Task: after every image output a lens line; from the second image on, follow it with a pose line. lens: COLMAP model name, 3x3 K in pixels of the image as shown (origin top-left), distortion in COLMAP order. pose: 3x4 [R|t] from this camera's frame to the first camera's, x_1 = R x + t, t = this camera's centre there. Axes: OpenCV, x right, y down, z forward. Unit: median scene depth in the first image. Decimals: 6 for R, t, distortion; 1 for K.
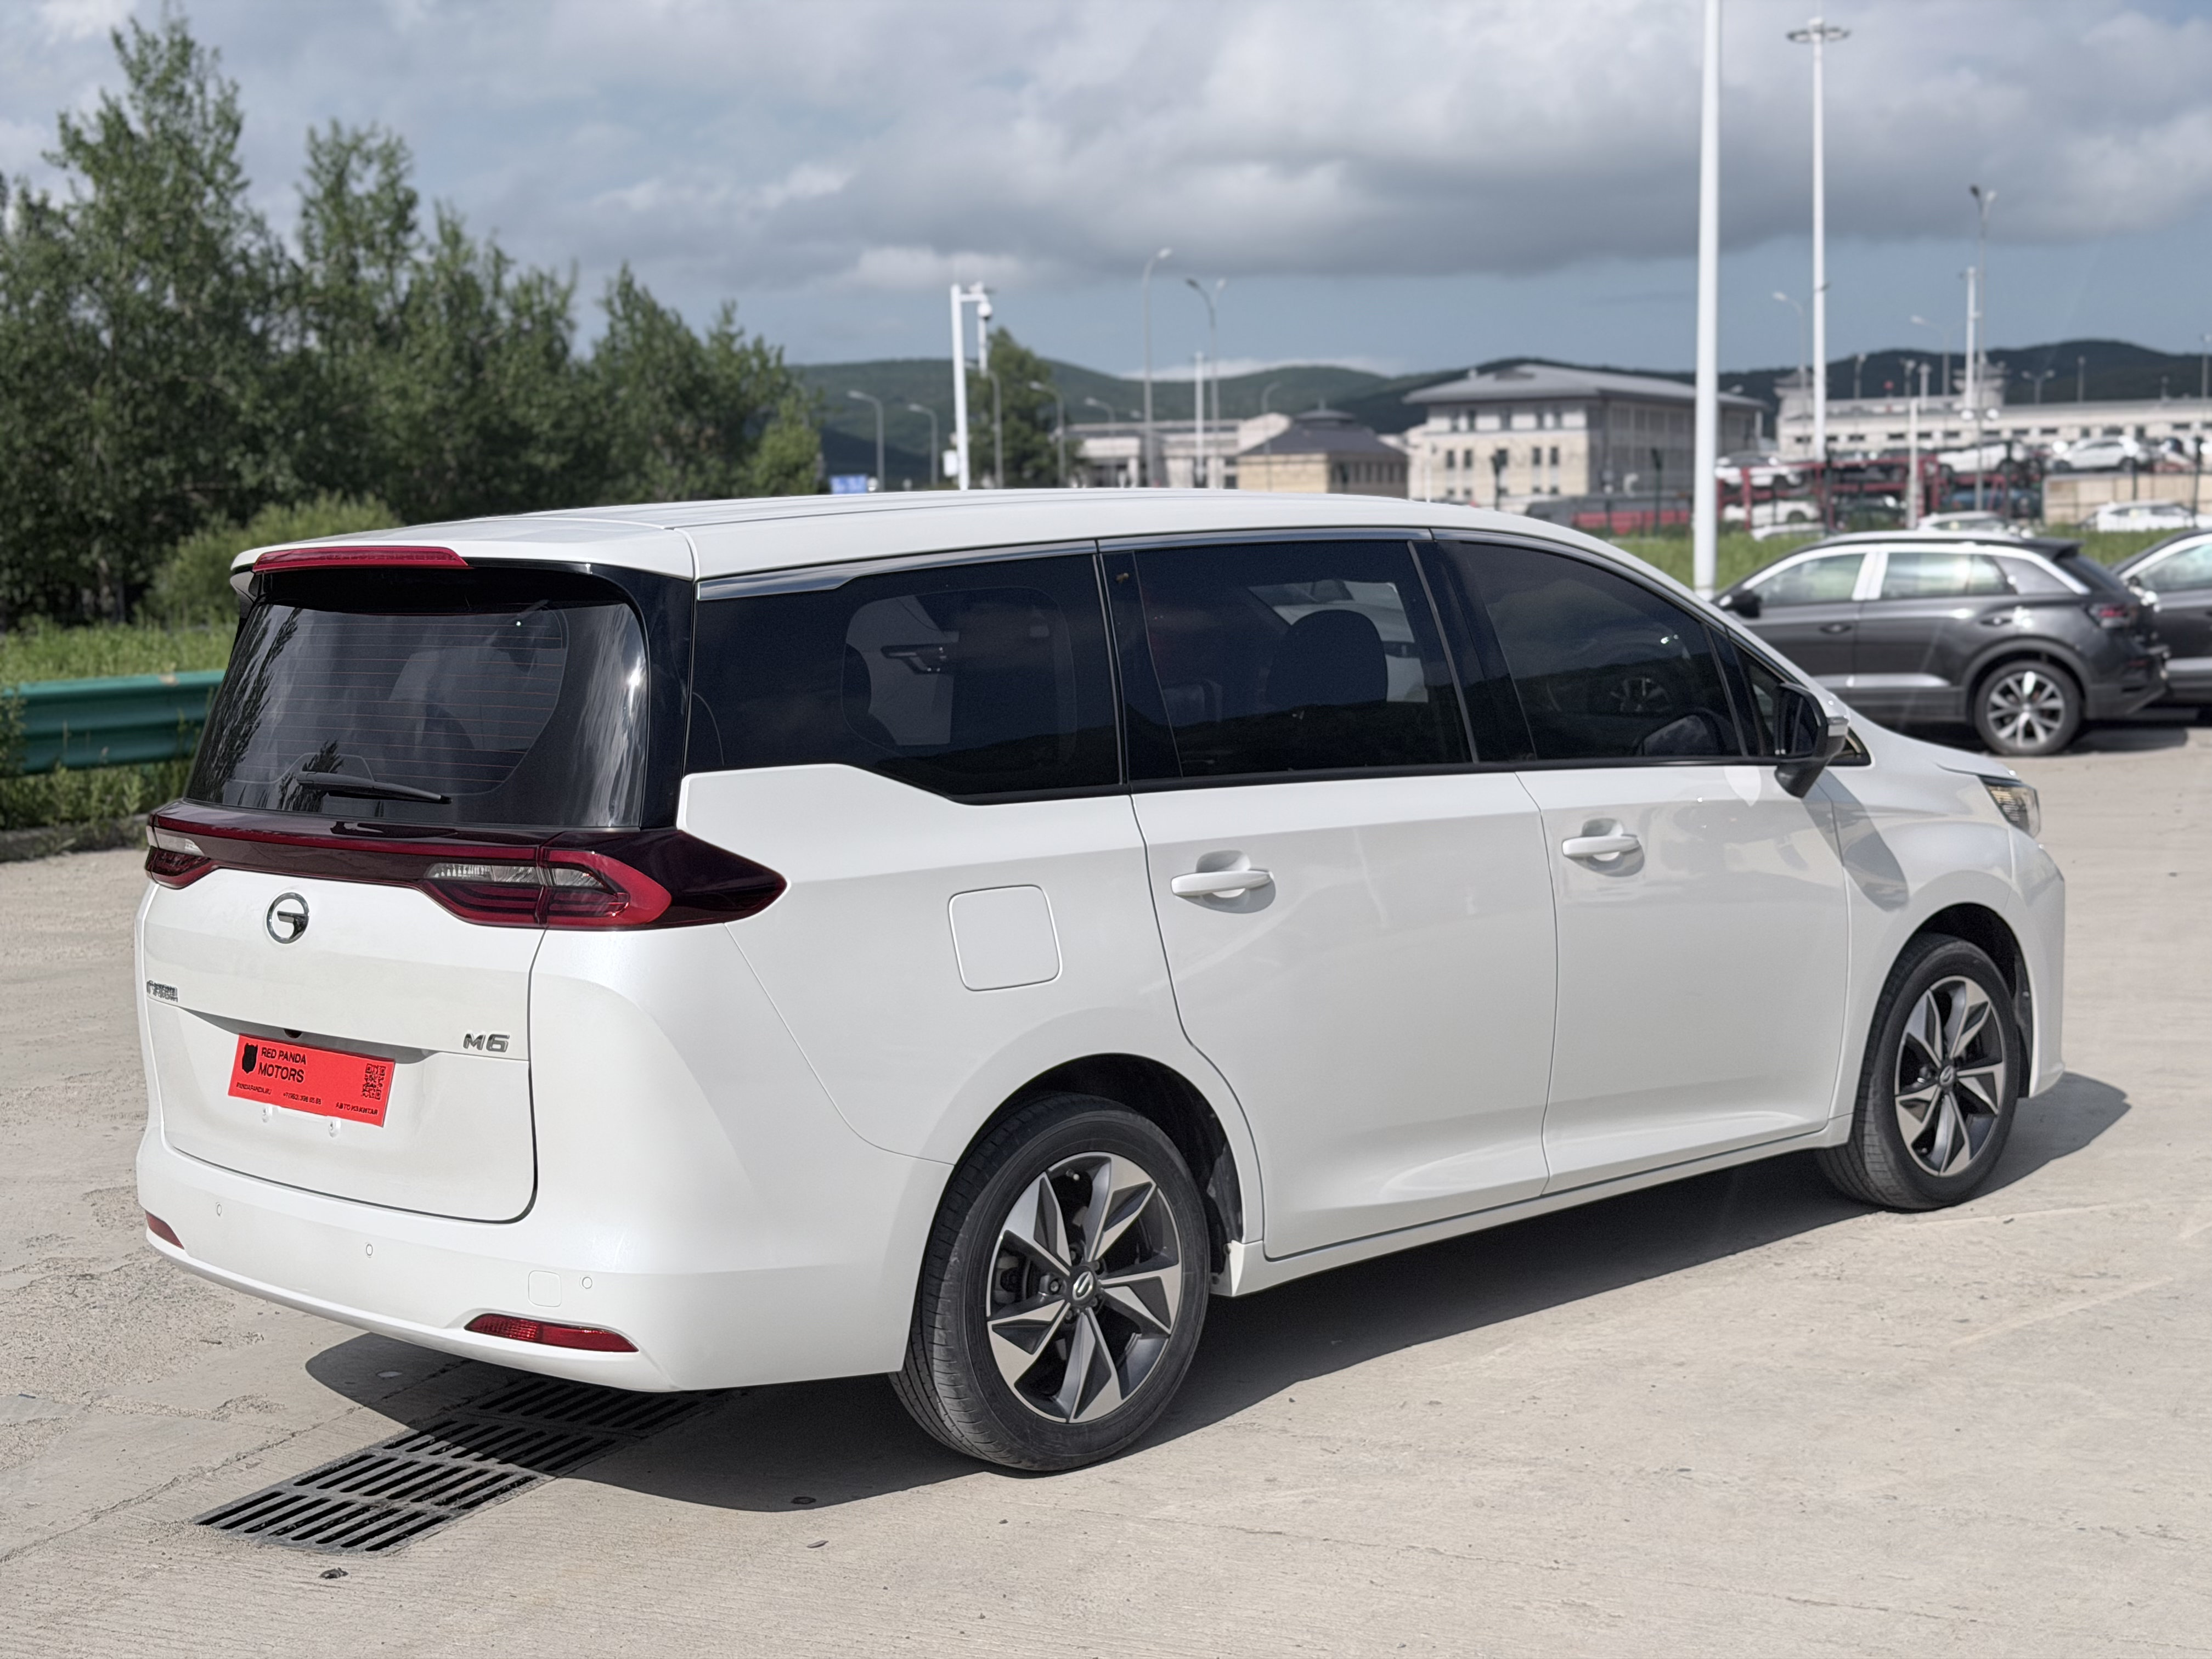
lens RADIAL K [[3095.5, 0, 1105.9], [0, 3095.5, 885.6], [0, 0, 1]] dist [0.123219, 0.000000]
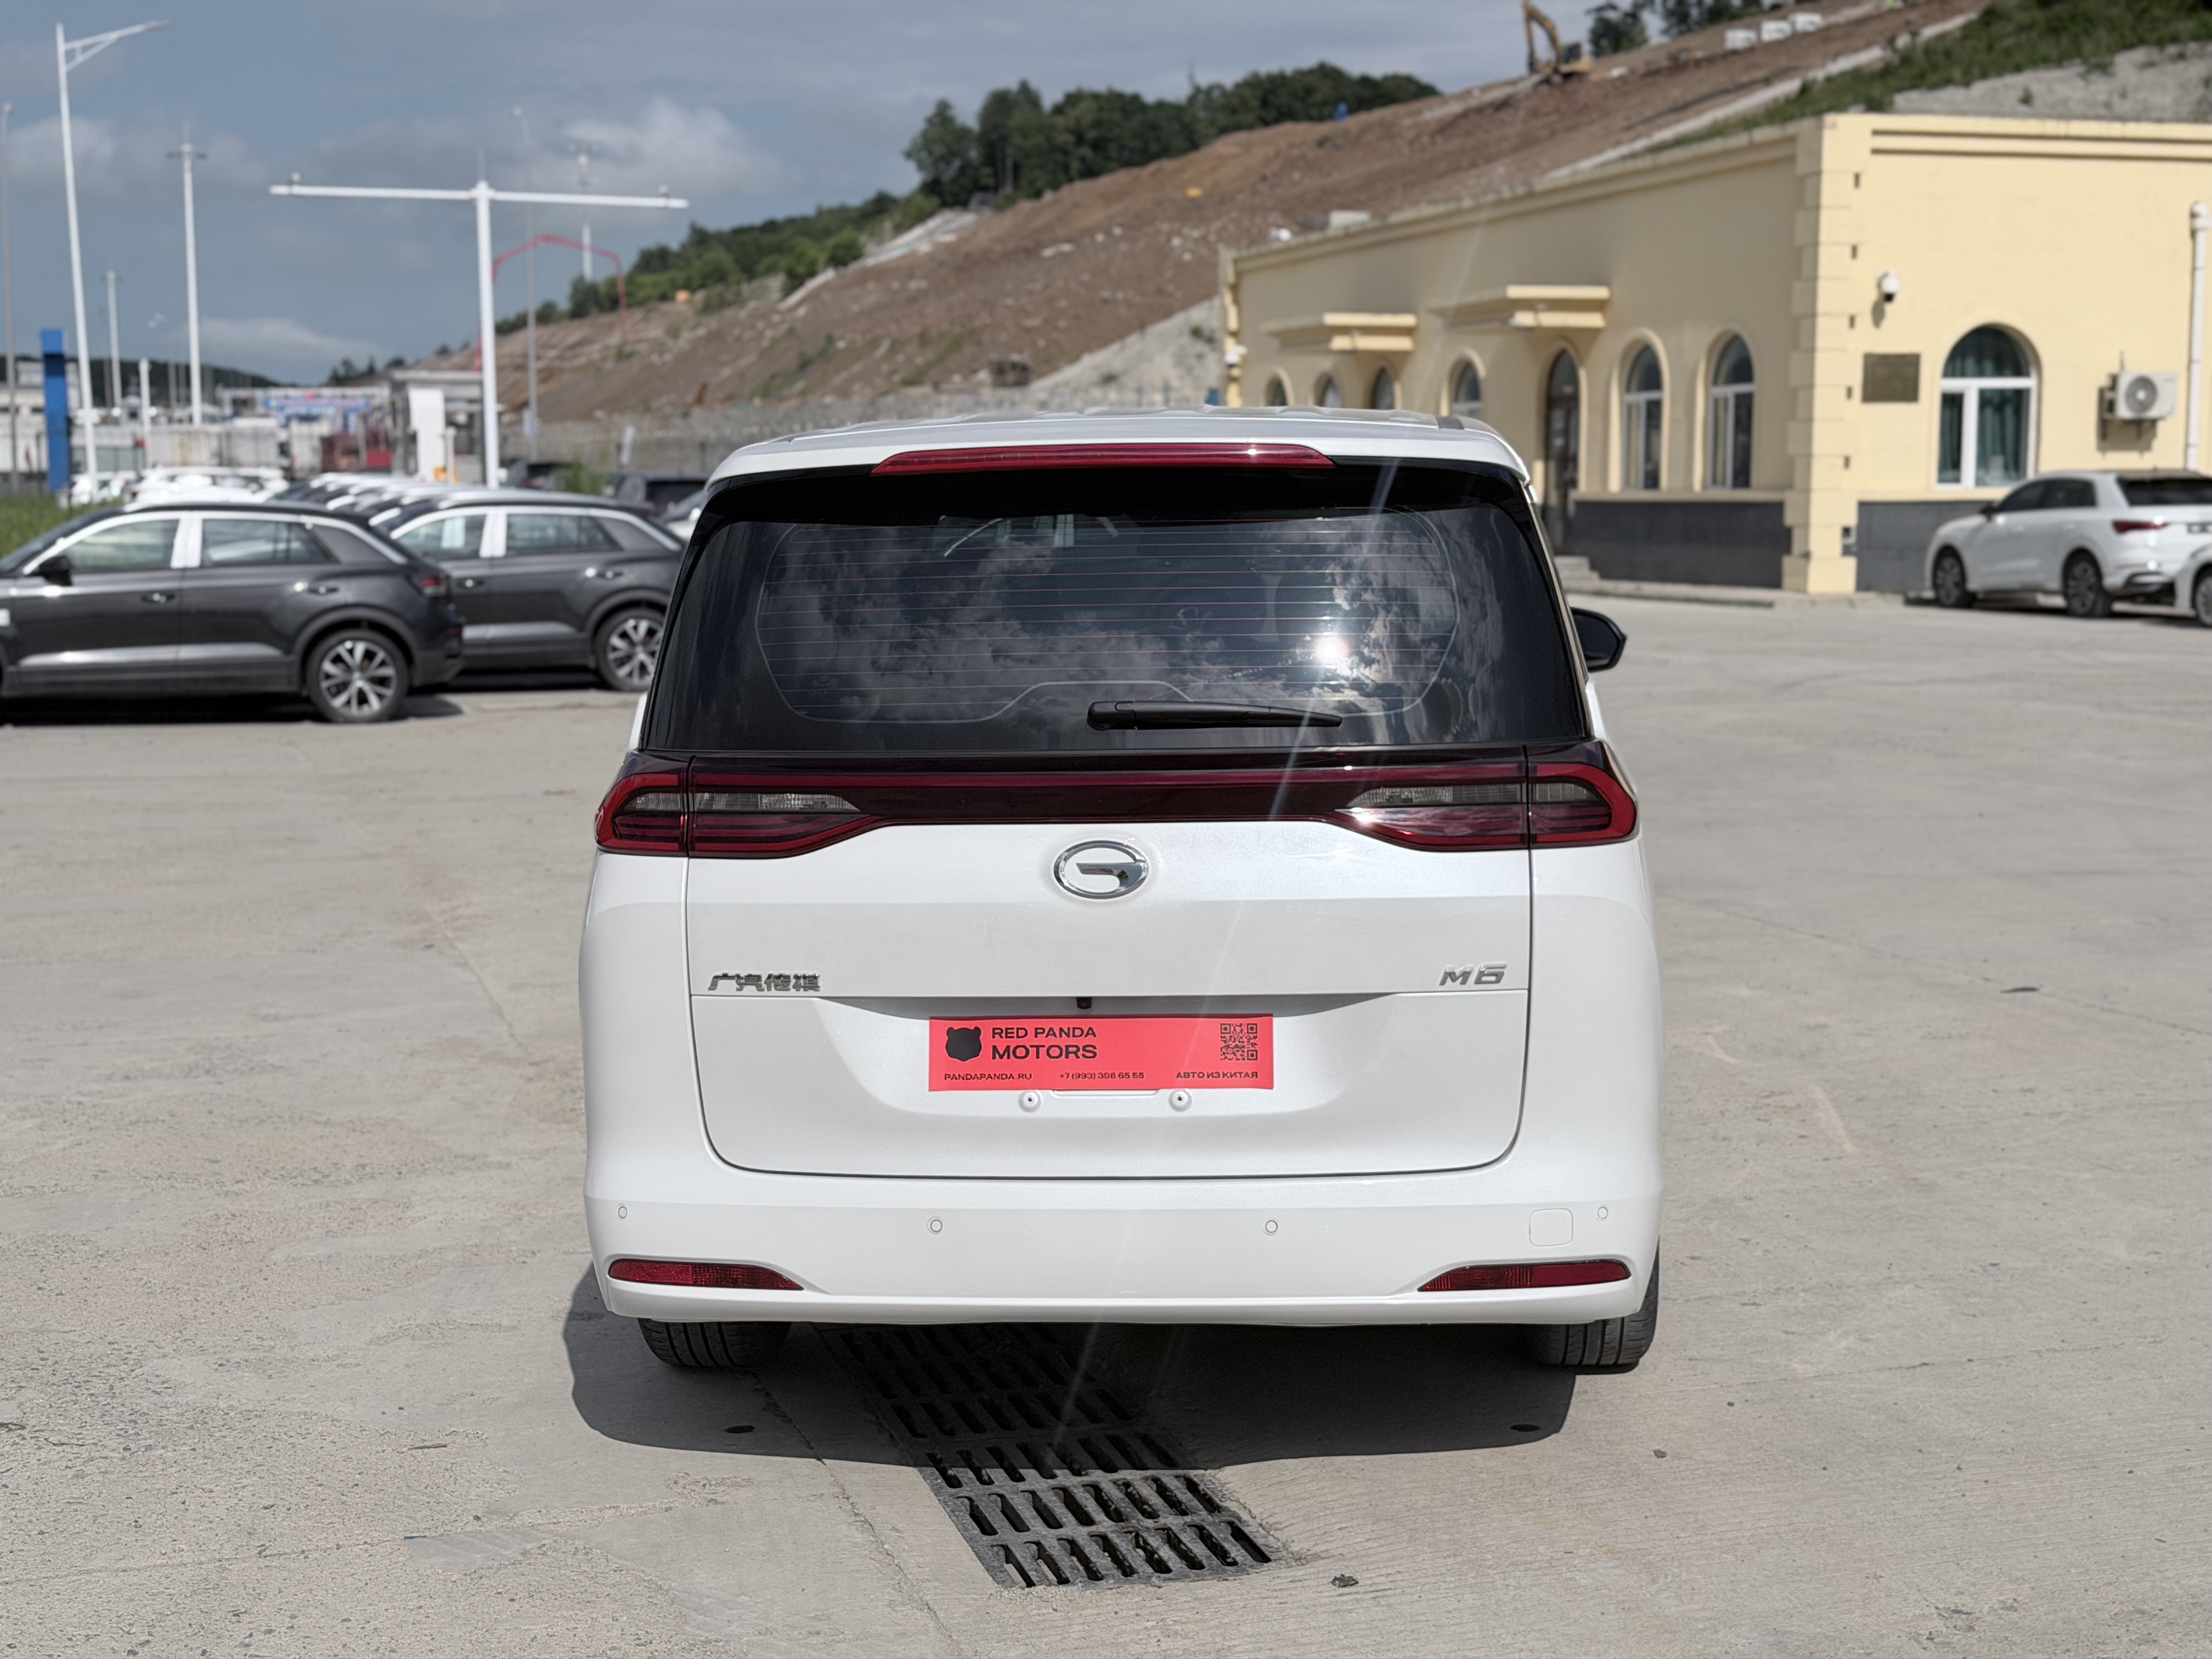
lens RADIAL K [[3095.5, 0, 1109.0], [0, 3095.5, 872.4], [0, 0, 1]] dist [0.123219, 0.000000]
pose [[0.737871, -0.067921, 0.671515, -0.209558], [0.068290, 0.997331, 0.025837, -0.002780], [-0.671478, 0.026793, 0.740540, 0.089092]]
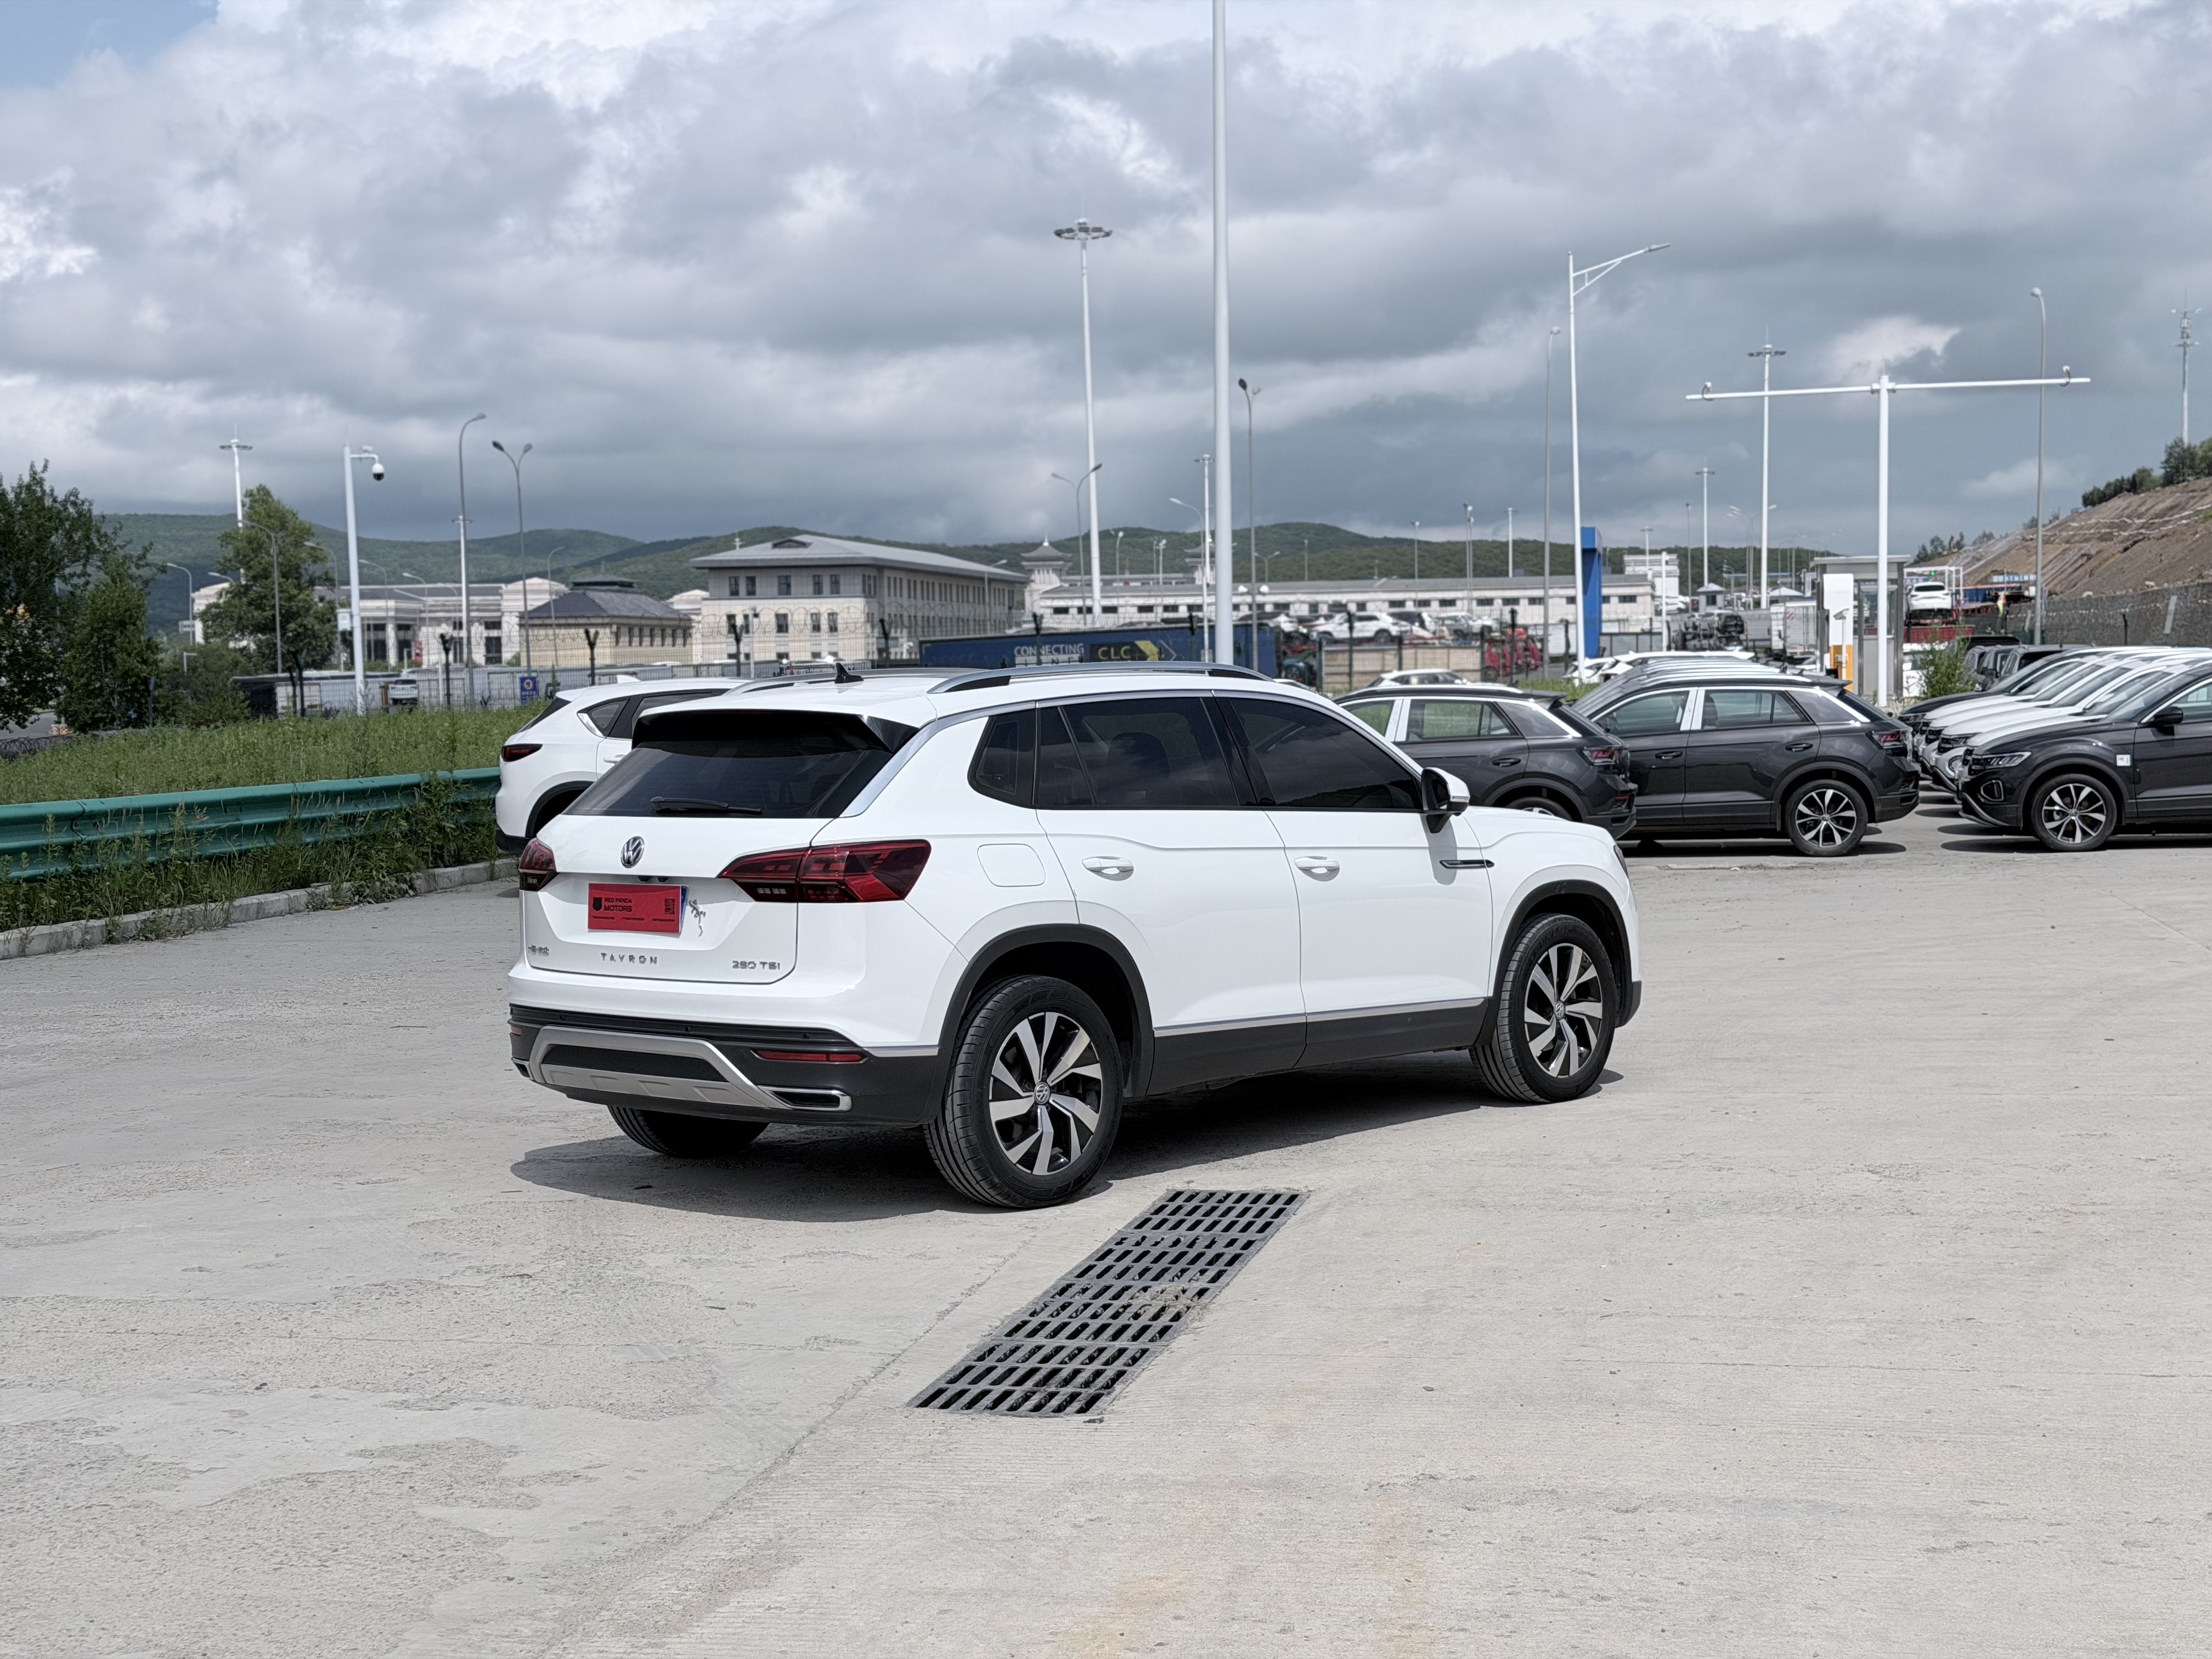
lens RADIAL K [[3095.5, 0, 1101.9], [0, 3095.5, 860.9], [0, 0, 1]] dist [0.123219, 0.000000]
pose [[0.971508, -0.011540, 0.236727, -0.130426], [0.025855, 0.998013, -0.057454, 0.013707], [-0.235594, 0.061937, 0.969876, -0.068951]]
